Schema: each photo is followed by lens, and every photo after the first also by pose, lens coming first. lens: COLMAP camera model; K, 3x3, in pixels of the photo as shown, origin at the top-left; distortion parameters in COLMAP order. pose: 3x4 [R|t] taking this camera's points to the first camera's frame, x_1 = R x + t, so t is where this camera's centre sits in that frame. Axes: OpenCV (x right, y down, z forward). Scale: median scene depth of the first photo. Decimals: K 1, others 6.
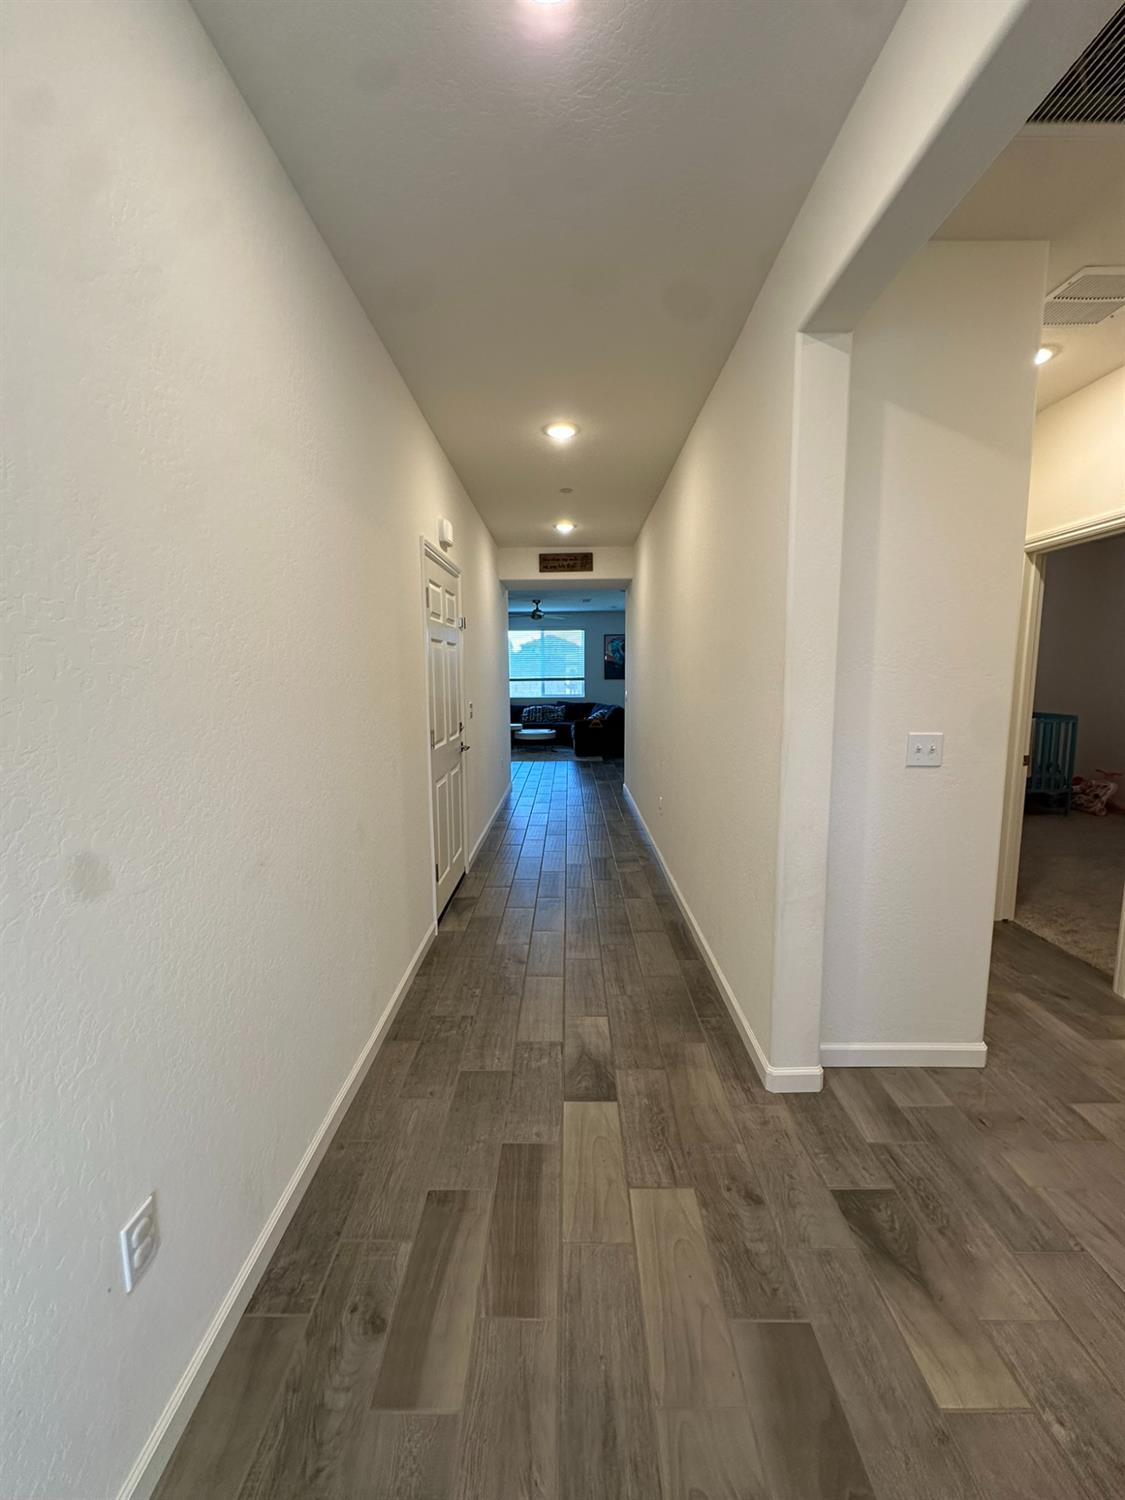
lens RADIAL K [[598.3, 0, 573.9], [0, 598.3, 748.1], [0, 0, 1]] dist [-0.000212, -0.000356]
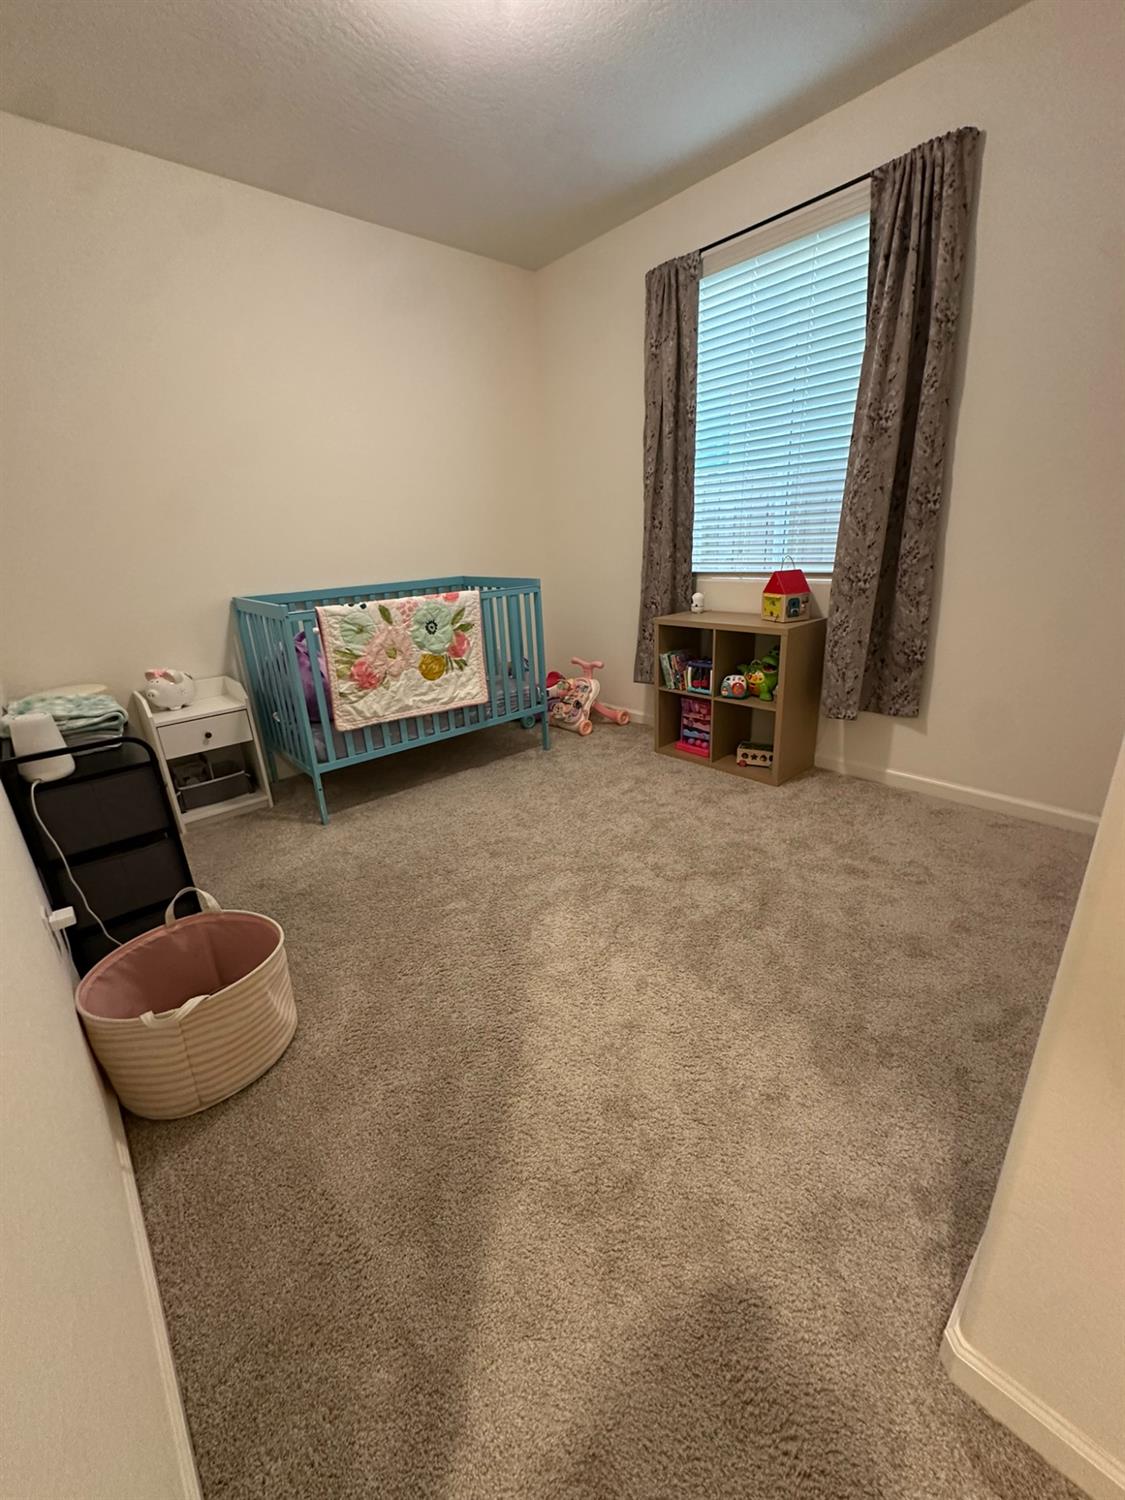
lens RADIAL K [[598.3, 0, 558.8], [0, 598.3, 741.5], [0, 0, 1]] dist [-0.000212, -0.000356]
pose [[0.749191, -0.246170, 0.614909, 1.346287], [0.125020, 0.964238, 0.233697, -0.103891], [-0.650448, -0.098208, 0.753175, 1.560101]]
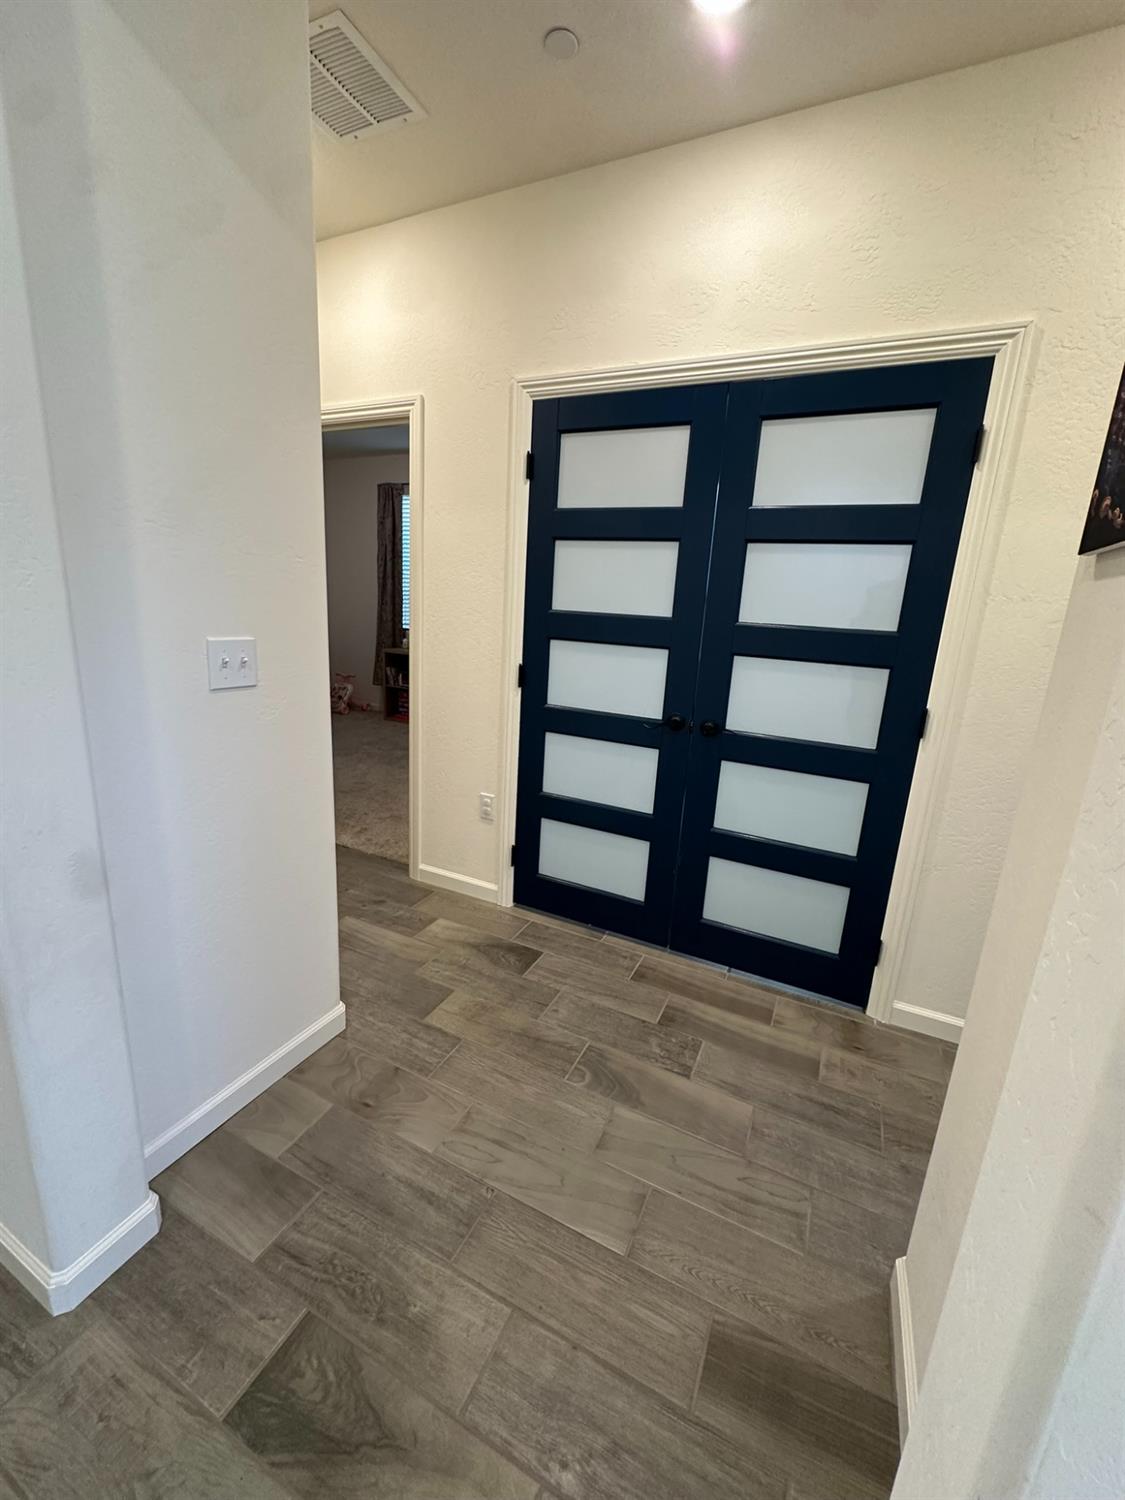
lens RADIAL K [[598.3, 0, 556.5], [0, 598.3, 749.1], [0, 0, 1]] dist [-0.000212, -0.000356]
pose [[0.446687, -0.179399, 0.876520, 0.142047], [0.051197, 0.983211, 0.175145, -0.001146], [-0.893224, -0.033359, 0.448372, 0.369572]]
